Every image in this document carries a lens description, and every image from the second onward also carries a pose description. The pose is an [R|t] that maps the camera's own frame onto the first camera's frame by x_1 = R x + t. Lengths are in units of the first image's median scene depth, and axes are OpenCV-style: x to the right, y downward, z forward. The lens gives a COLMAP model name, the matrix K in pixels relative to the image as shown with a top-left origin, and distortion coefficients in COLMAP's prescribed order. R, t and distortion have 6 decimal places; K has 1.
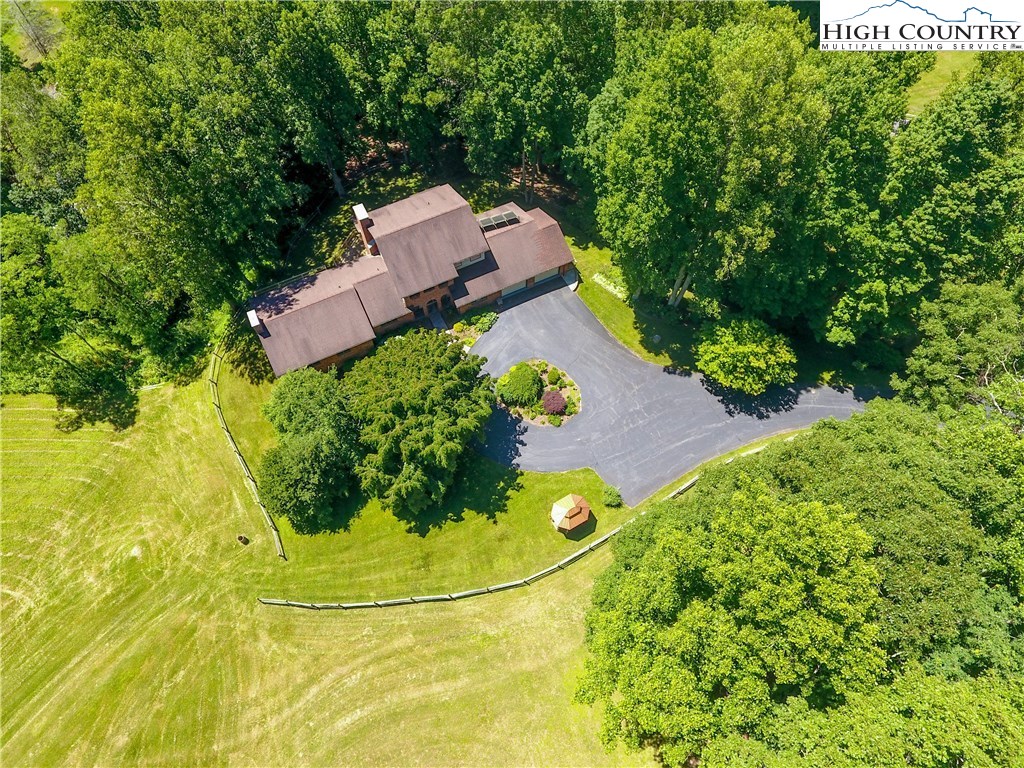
lens RADIAL K [[598.5, 0, 507.5], [0, 598.5, 382.2], [0, 0, 1]] dist [0.000199, -0.002592]
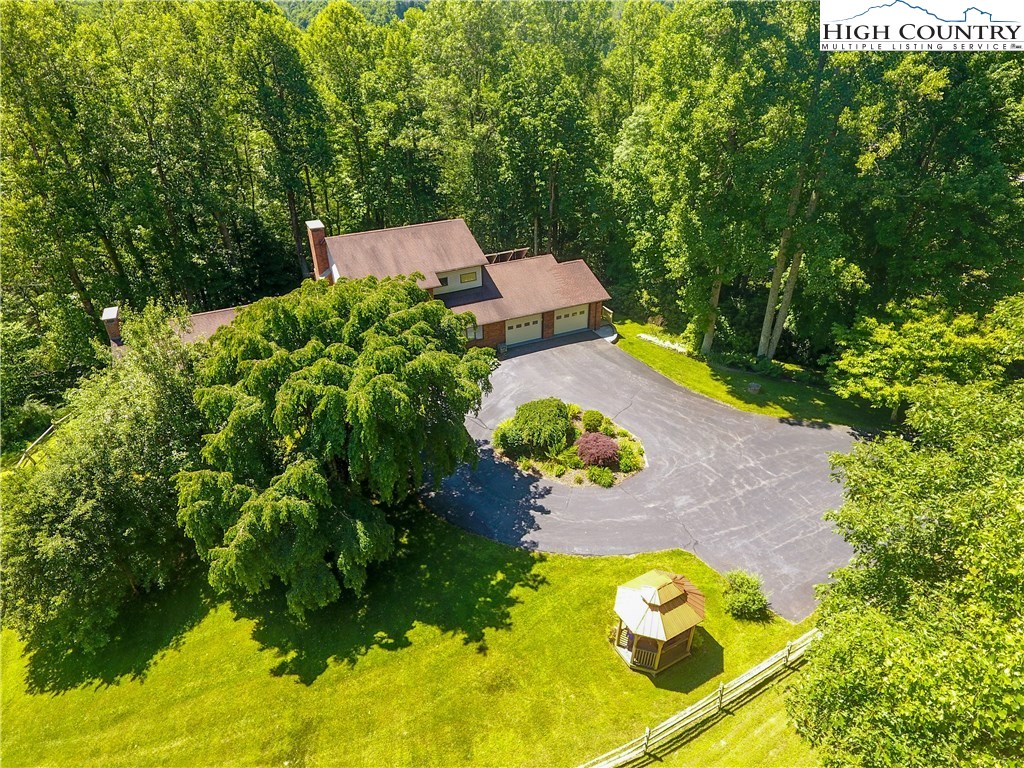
lens RADIAL K [[598.5, 0, 504.0], [0, 598.5, 386.7], [0, 0, 1]] dist [0.000199, -0.002592]
pose [[0.999670, -0.000824, -0.025662, 0.005840], [-0.012815, 0.850082, -0.526494, 0.286287], [0.022248, 0.526649, 0.849791, 0.516599]]
